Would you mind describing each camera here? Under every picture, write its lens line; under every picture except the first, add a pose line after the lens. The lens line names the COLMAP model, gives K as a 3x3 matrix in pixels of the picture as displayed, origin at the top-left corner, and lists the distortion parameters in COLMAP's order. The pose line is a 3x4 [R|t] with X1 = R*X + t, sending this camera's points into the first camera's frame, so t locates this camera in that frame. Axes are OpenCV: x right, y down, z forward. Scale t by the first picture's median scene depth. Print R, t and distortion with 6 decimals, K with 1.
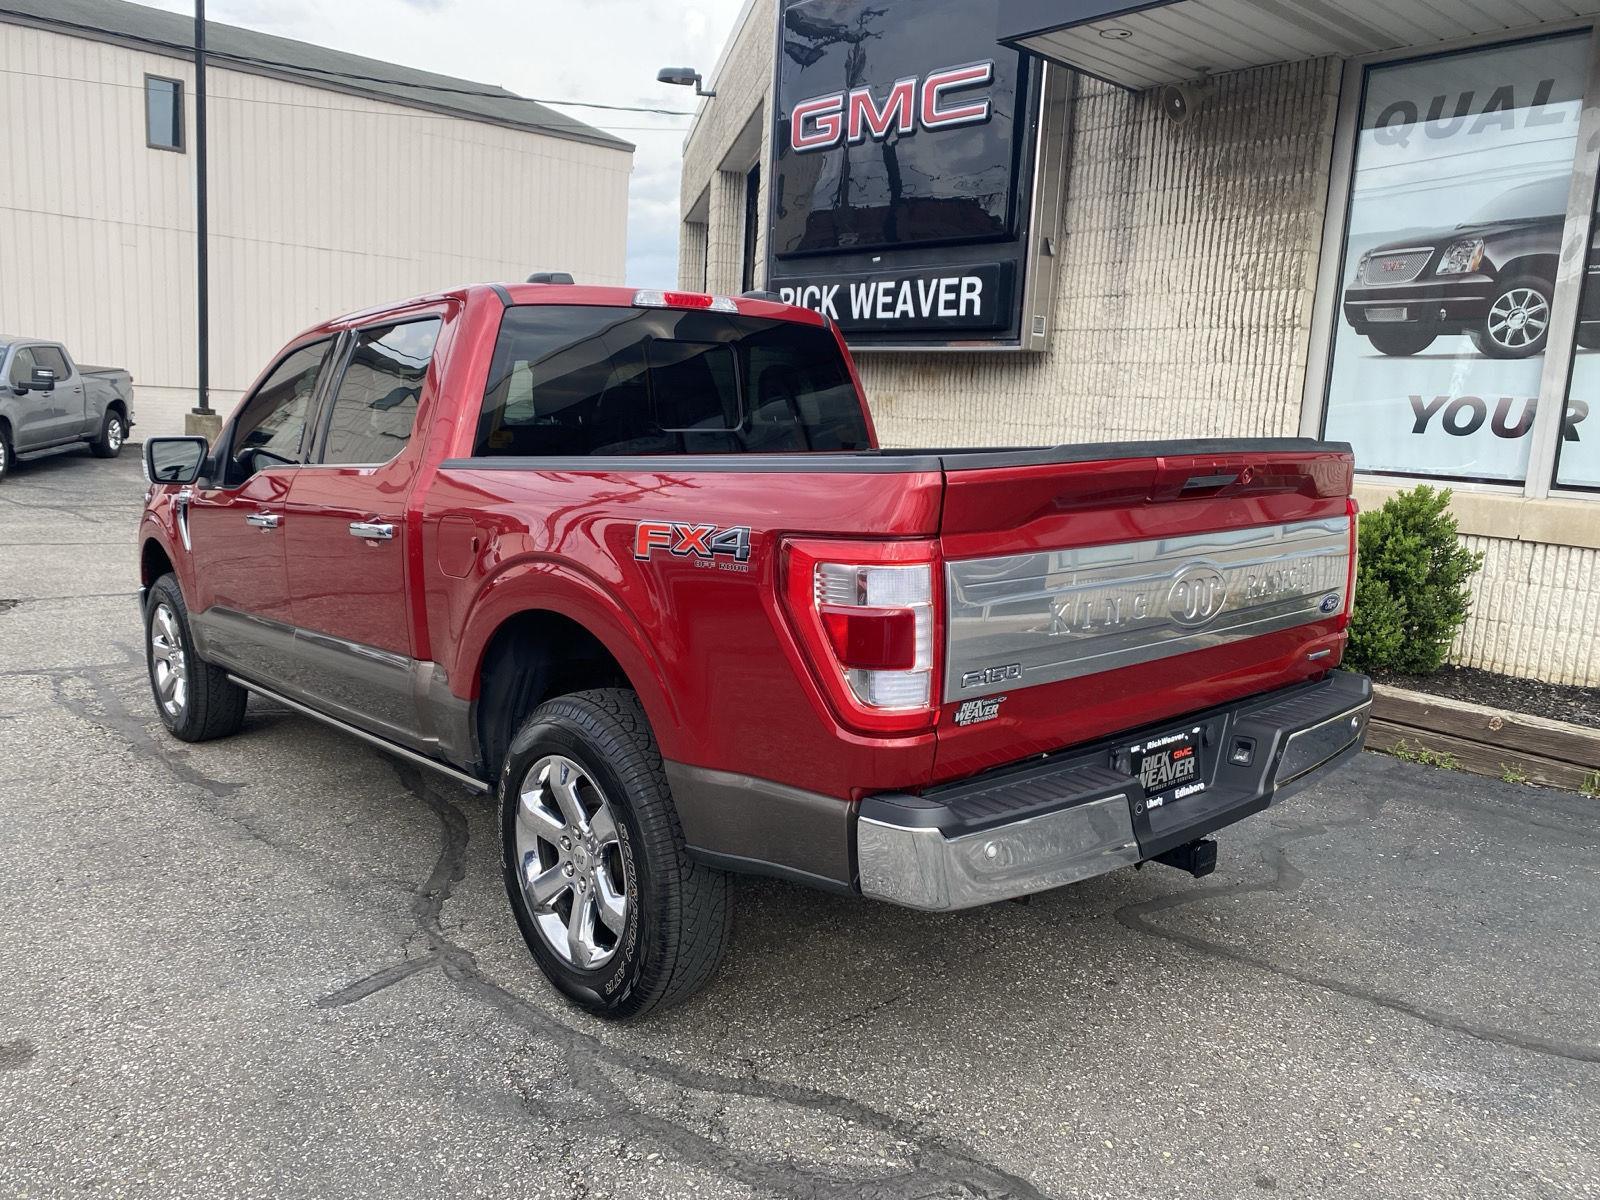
lens RADIAL K [[1226.0, 0, 812.9], [0, 1226.0, 593.1], [0, 0, 1]] dist [0.010407, 0.000644]
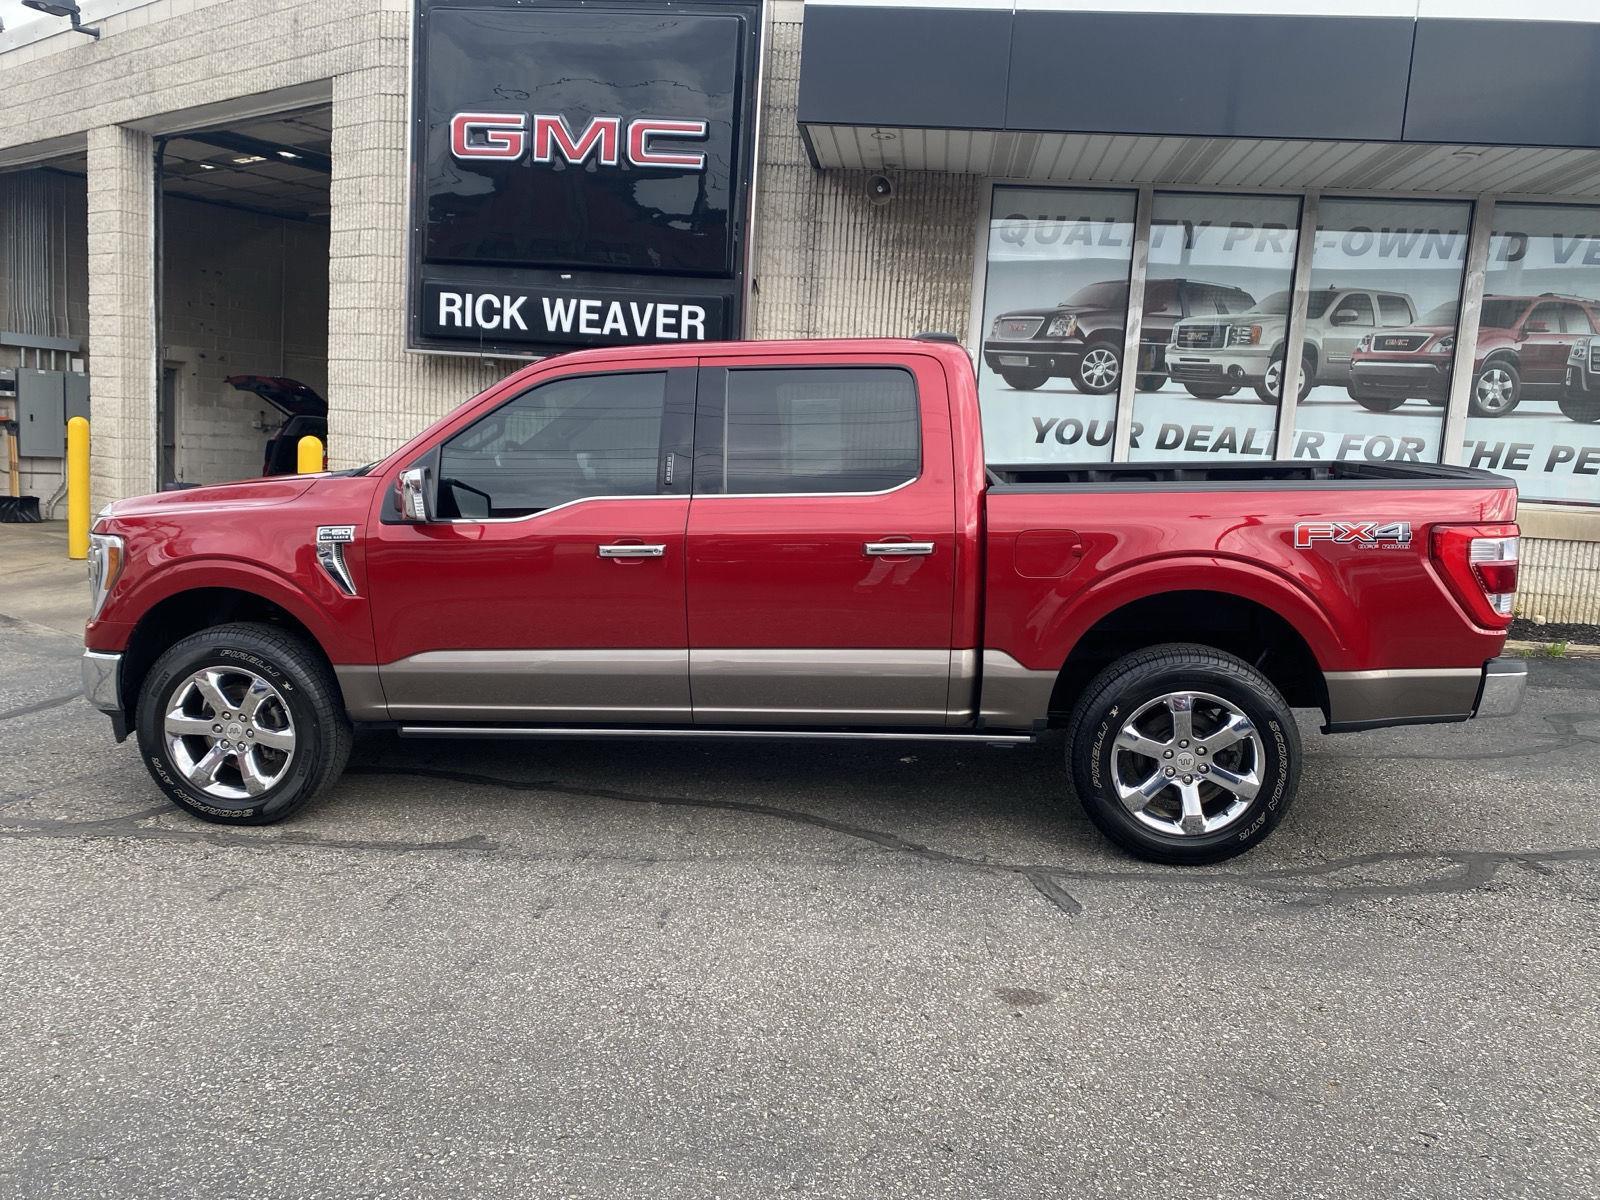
lens RADIAL K [[1210.2, 0, 798.6], [0, 1210.2, 593.5], [0, 0, 1]] dist [0.070256, -0.114182]
pose [[0.734780, -0.092907, 0.671912, -0.662421], [0.083306, 0.995437, 0.046541, -0.038120], [-0.673170, 0.021777, 0.739167, 0.109005]]
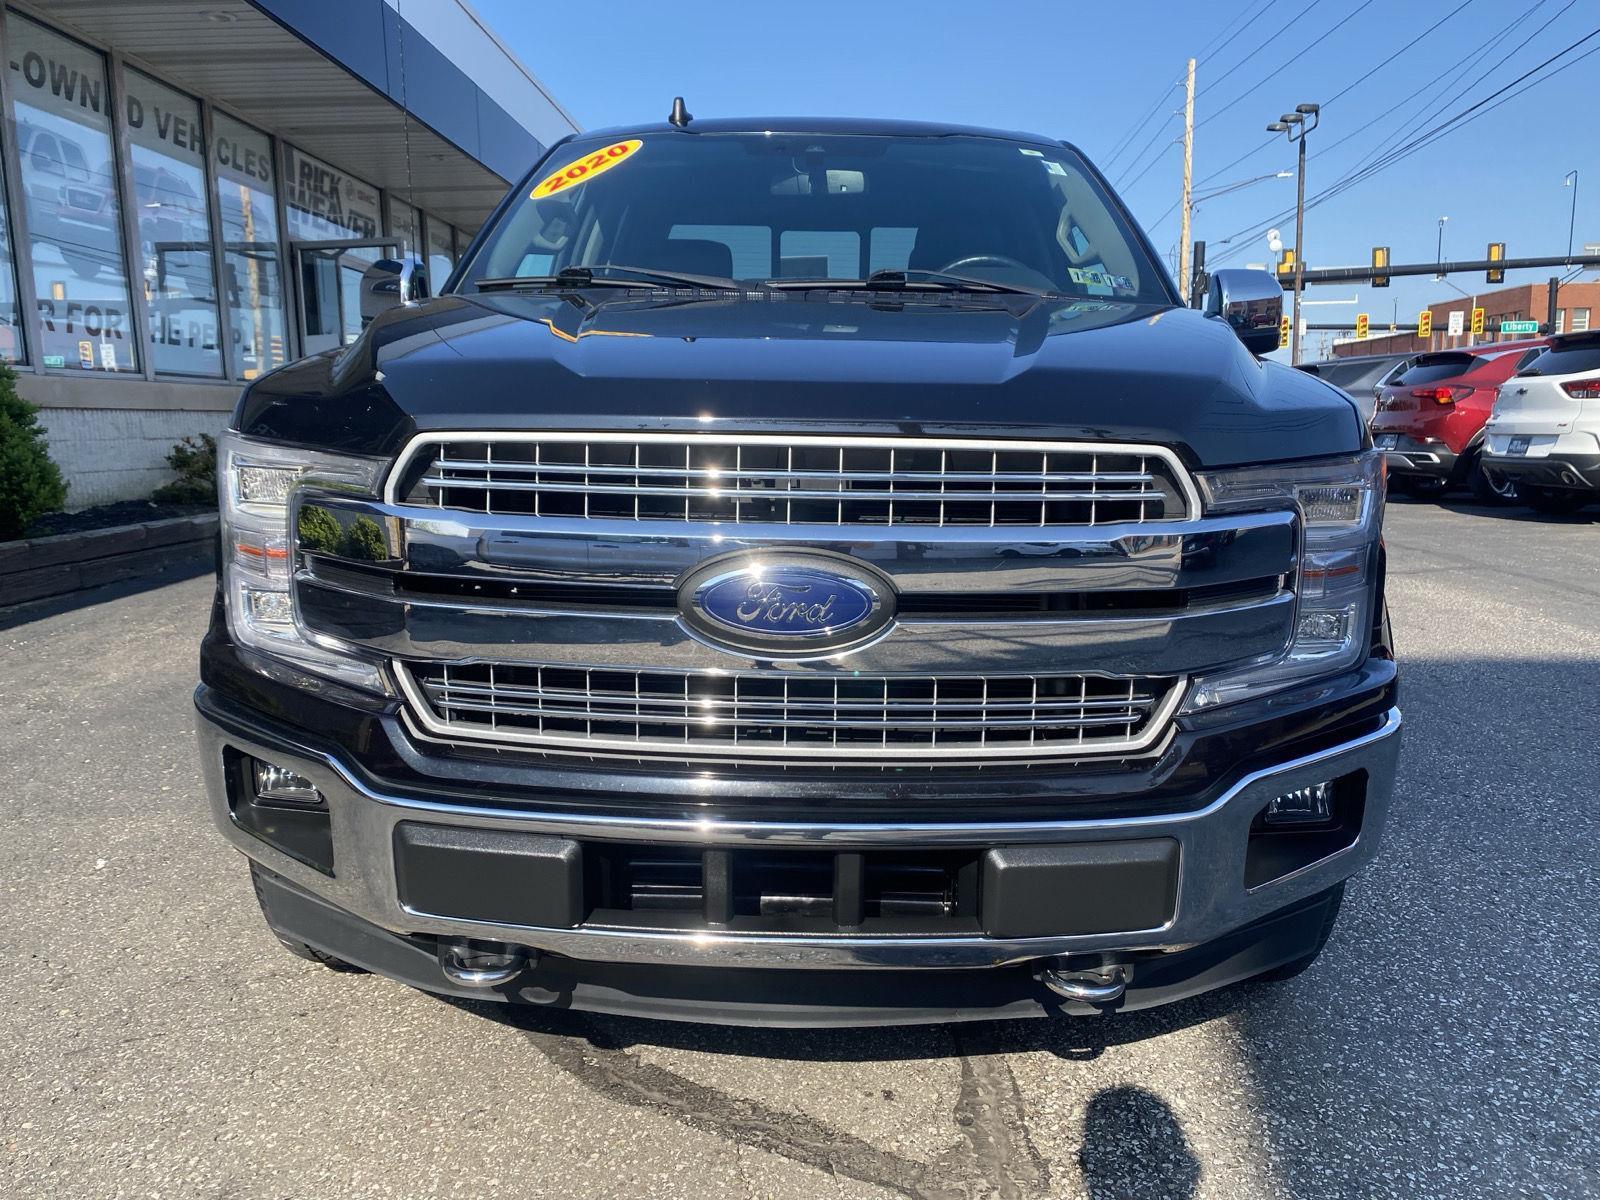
lens RADIAL K [[1221.5, 0, 809.1], [0, 1221.5, 598.3], [0, 0, 1]] dist [0.016938, -0.008335]
pose [[-0.731272, -0.136382, 0.668312, -0.627696], [0.083013, 0.954728, 0.285664, -0.105103], [-0.677015, 0.264376, -0.686845, 1.065149]]
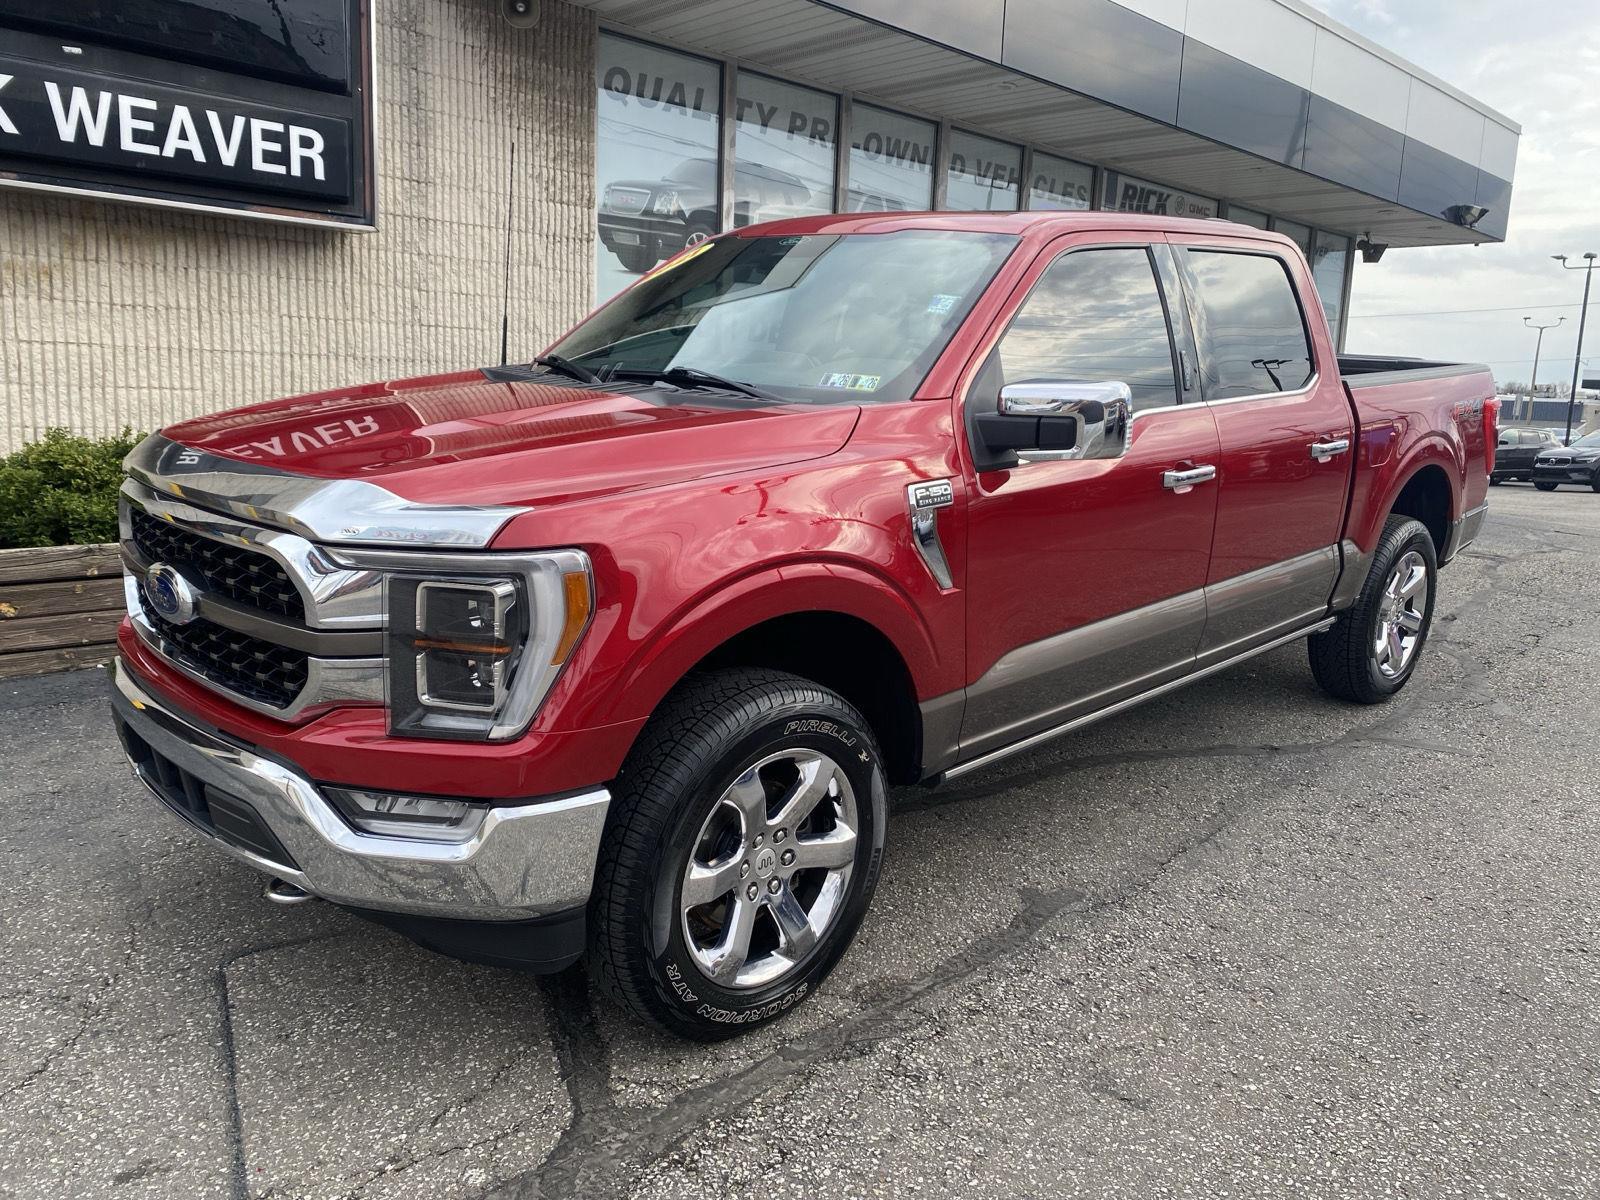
lens RADIAL K [[1215.1, 0, 810.5], [0, 1215.1, 579.5], [0, 0, 1]] dist [0.005913, 0.009900]
pose [[-0.056429, -0.211330, 0.975784, -0.798701], [0.109246, 0.970166, 0.216431, -0.125436], [-0.992412, 0.118813, -0.031658, 0.831721]]
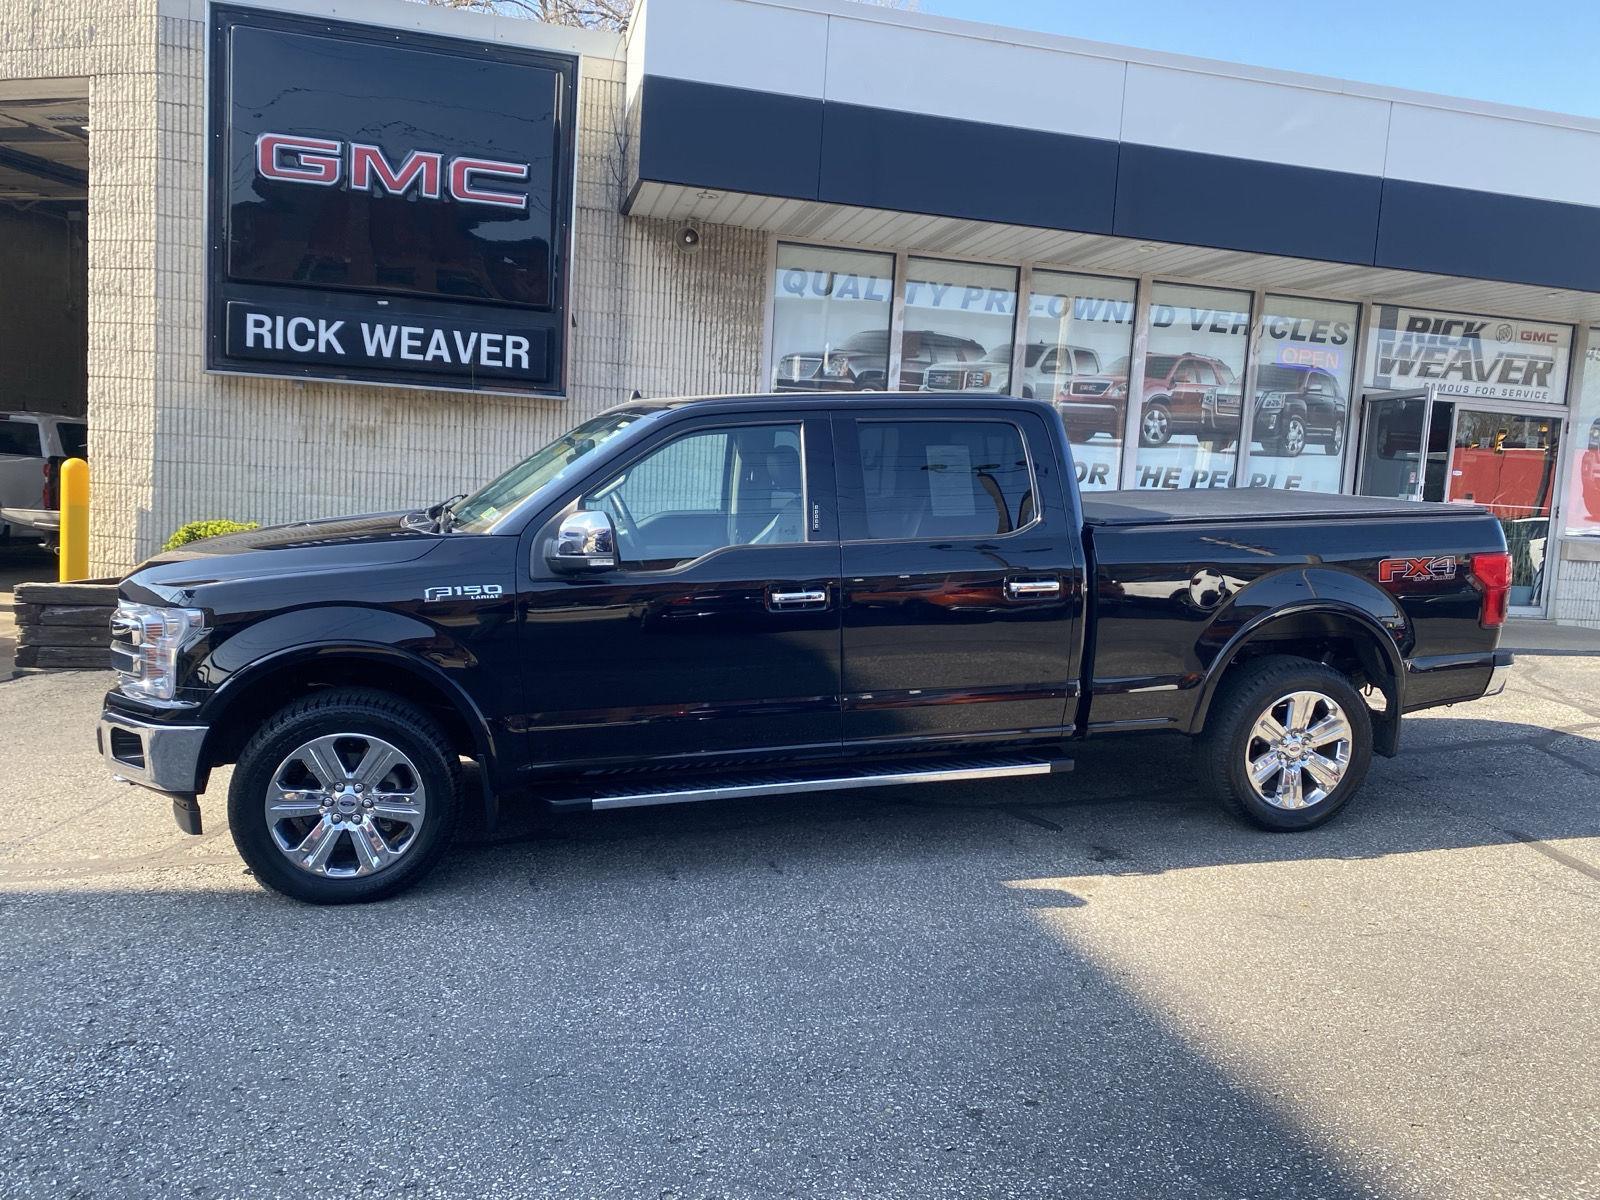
lens RADIAL K [[1206.3, 0, 817.9], [0, 1206.3, 589.2], [0, 0, 1]] dist [0.059776, -0.098999]
pose [[0.449979, -0.106295, 0.886690, -0.928646], [0.101475, 0.992546, 0.067488, -0.068744], [-0.887255, 0.059609, 0.457412, 0.229705]]
